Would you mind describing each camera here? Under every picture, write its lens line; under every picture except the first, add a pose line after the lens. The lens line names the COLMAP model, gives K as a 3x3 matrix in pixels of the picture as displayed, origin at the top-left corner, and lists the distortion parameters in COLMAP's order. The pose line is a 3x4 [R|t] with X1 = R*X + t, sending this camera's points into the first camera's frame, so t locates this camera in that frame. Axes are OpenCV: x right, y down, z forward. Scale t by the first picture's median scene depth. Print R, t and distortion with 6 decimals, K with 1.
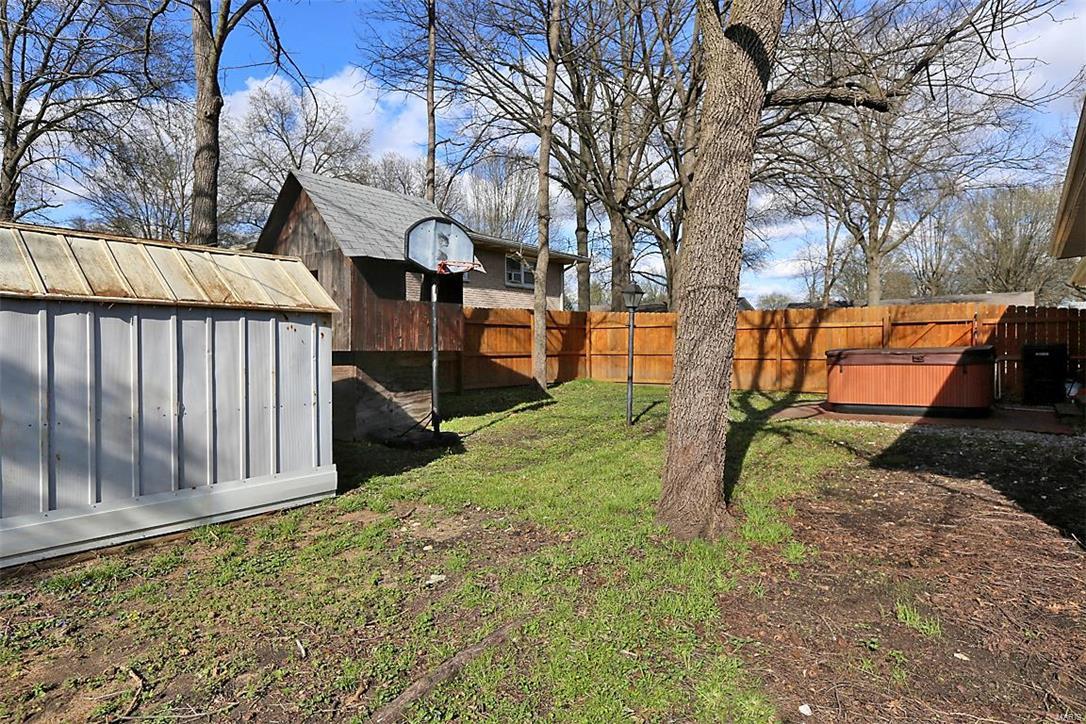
lens RADIAL K [[661.1, 0, 540.7], [0, 661.1, 366.0], [0, 0, 1]] dist [-0.008741, -0.004162]
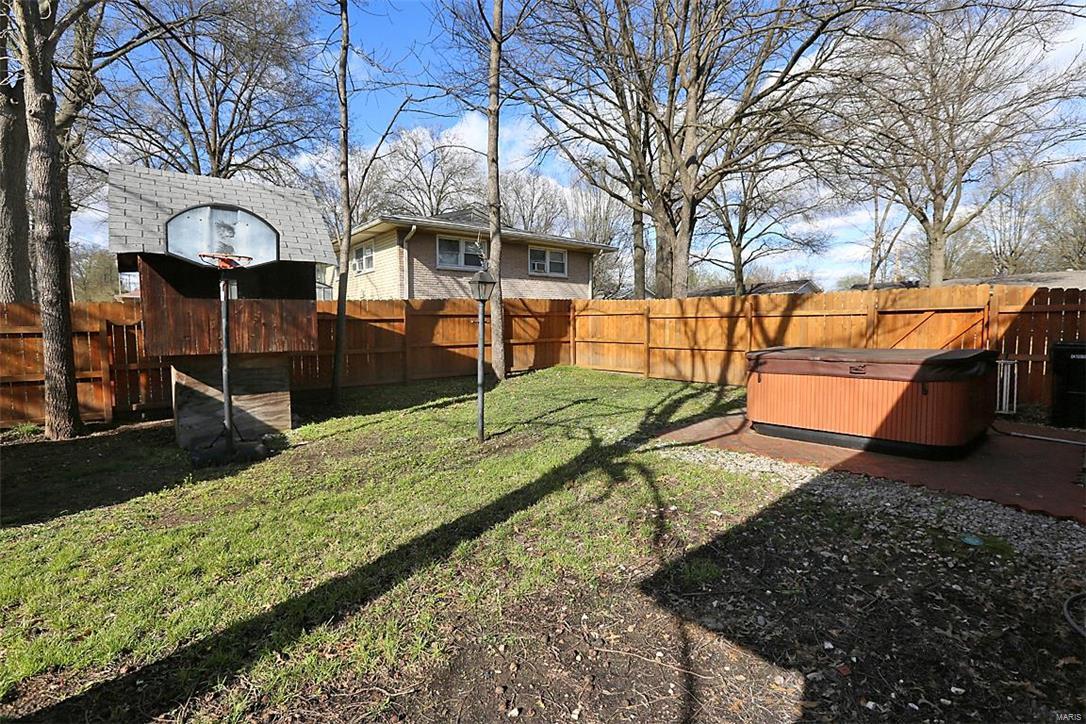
lens RADIAL K [[500.8, 0, 545.8], [0, 500.8, 362.9], [0, 0, 1]] dist [-0.031009, 0.002757]
pose [[0.971671, 0.014280, -0.235904, 0.256232], [-0.001475, 0.998520, 0.054370, -0.031464], [0.236331, -0.052482, 0.970254, 0.279908]]
